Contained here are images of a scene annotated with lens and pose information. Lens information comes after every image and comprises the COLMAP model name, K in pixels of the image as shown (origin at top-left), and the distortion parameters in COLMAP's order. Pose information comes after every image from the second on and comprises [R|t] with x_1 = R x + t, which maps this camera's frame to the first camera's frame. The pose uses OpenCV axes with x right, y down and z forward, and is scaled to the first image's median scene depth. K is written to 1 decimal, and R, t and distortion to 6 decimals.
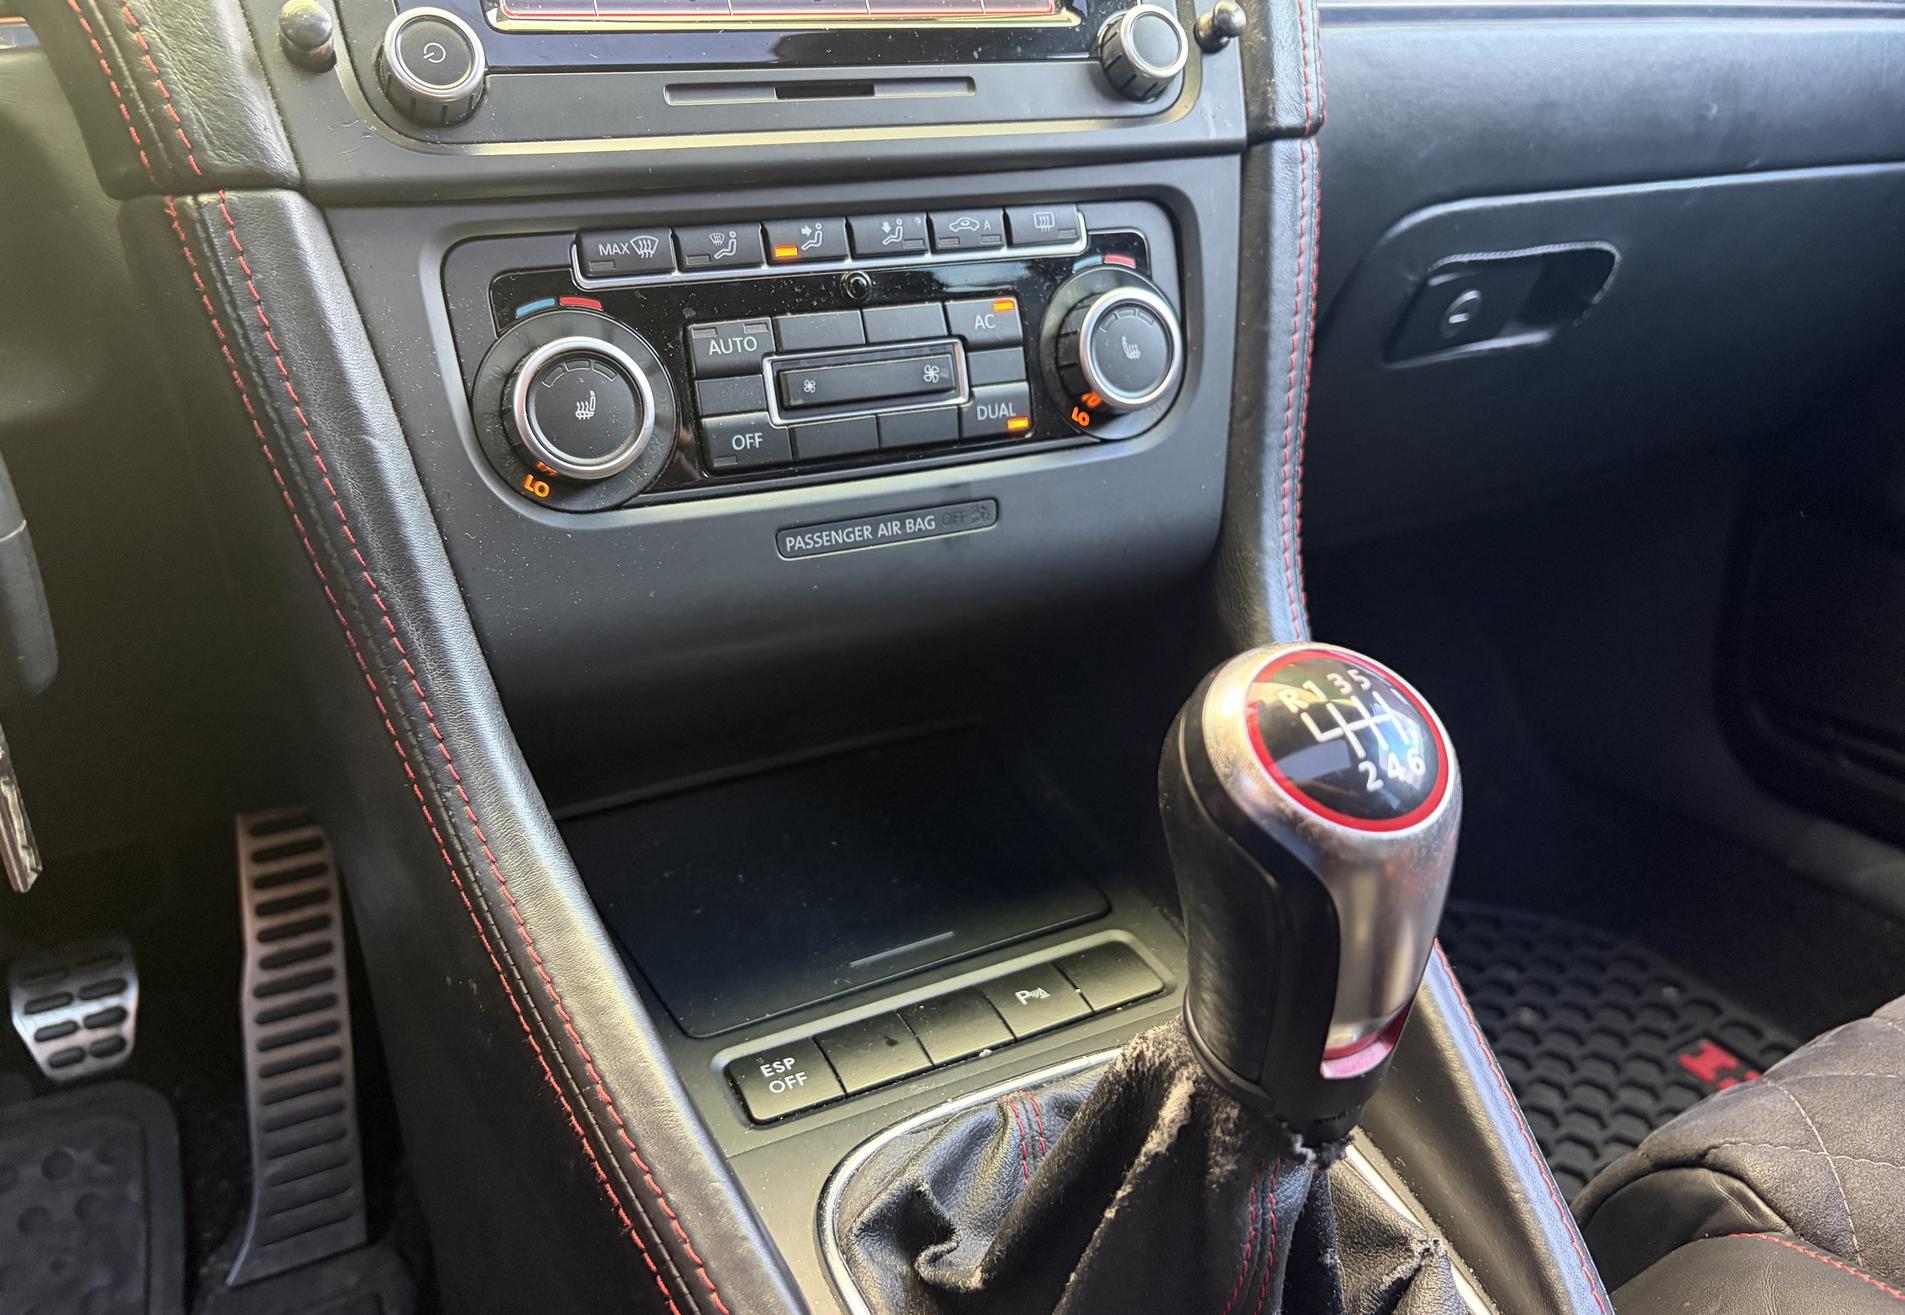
lens RADIAL K [[1368.0, 0, 952.5], [0, 1368.0, 657.5], [0, 0, 1]] dist [0.033408, -0.072730]
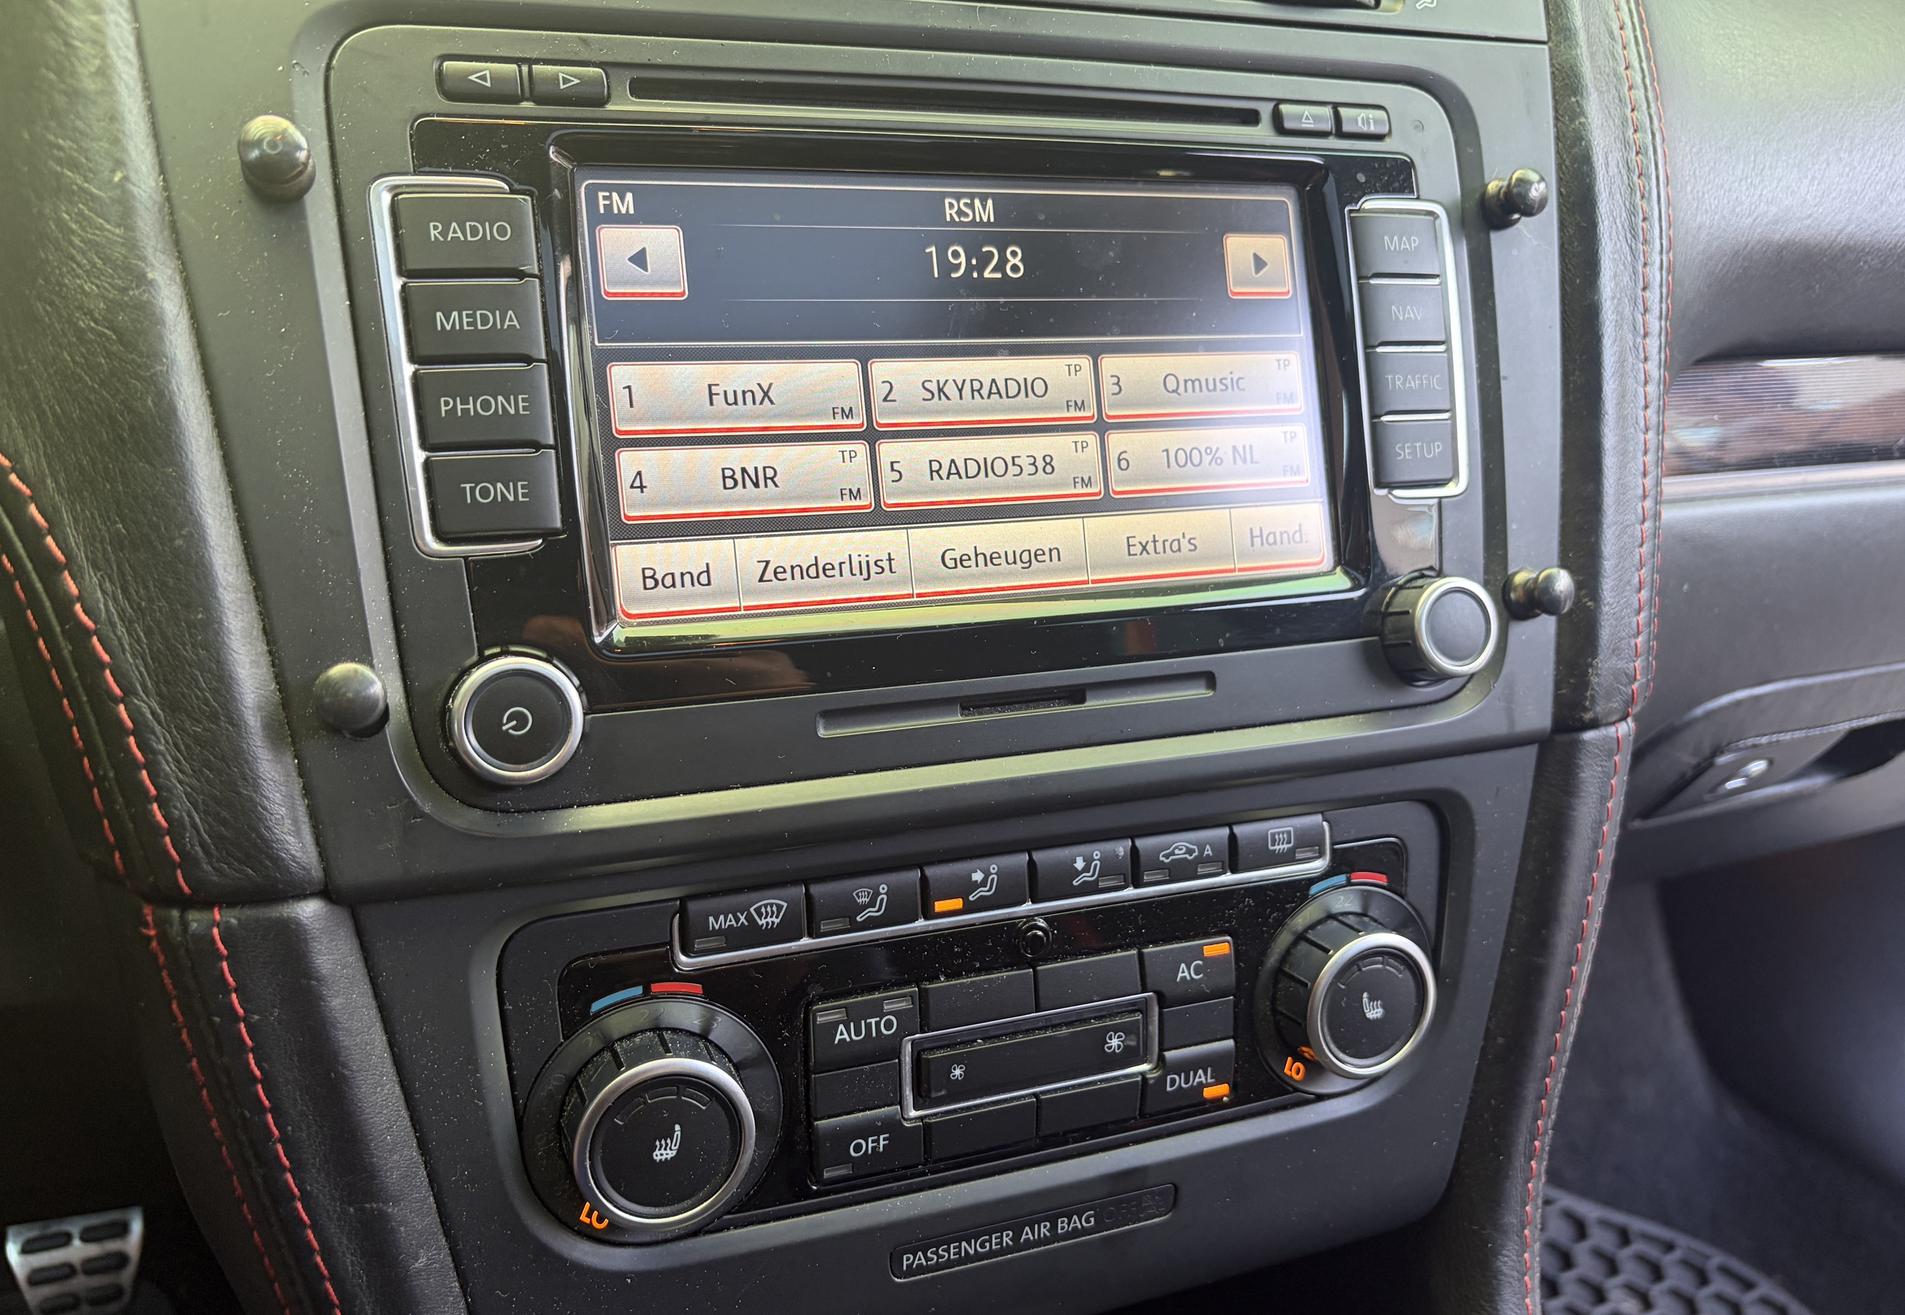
lens RADIAL K [[1386.8, 0, 952.5], [0, 1386.8, 657.5], [0, 0, 1]] dist [0.009345, -0.038944]
pose [[0.990730, 0.120545, -0.062632, -0.083803], [-0.119800, 0.992677, 0.015524, -0.427711], [0.064045, -0.007876, 0.997916, 0.217022]]
